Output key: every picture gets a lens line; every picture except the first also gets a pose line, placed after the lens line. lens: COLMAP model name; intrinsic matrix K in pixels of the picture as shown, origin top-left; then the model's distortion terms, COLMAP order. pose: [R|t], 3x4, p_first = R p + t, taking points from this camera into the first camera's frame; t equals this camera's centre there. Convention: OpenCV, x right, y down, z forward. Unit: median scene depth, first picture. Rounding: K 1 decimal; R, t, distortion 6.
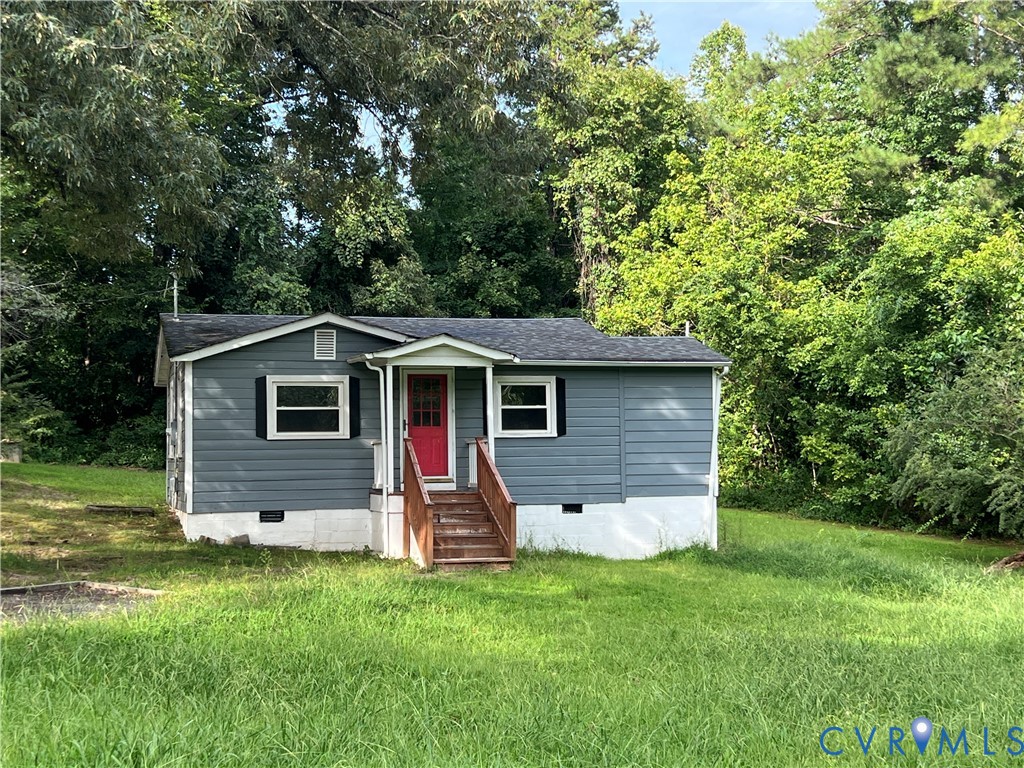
lens RADIAL K [[1516.1, 0, 485.7], [0, 1516.1, 382.8], [0, 0, 1]] dist [0.097495, -0.175867]
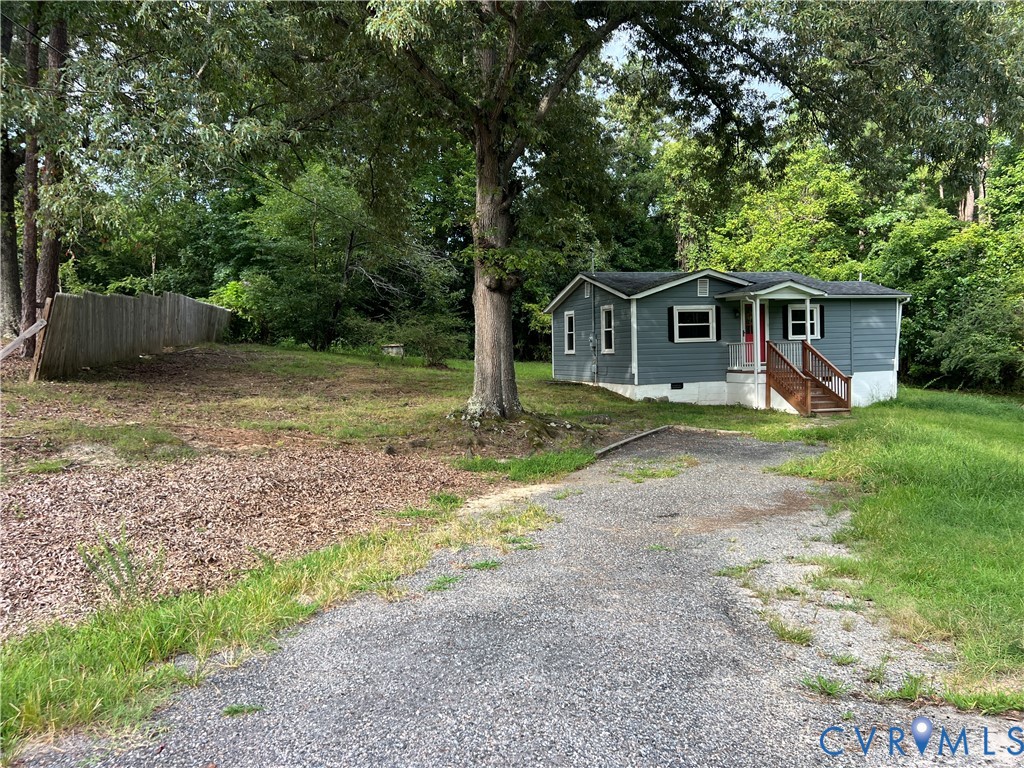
lens RADIAL K [[775.0, 0, 497.3], [0, 775.0, 379.2], [0, 0, 1]] dist [0.065281, -0.065130]
pose [[0.998798, -0.014459, 0.046832, -0.378262], [0.010296, 0.996072, 0.087942, -0.001639], [-0.047919, -0.087354, 0.995024, 0.107265]]
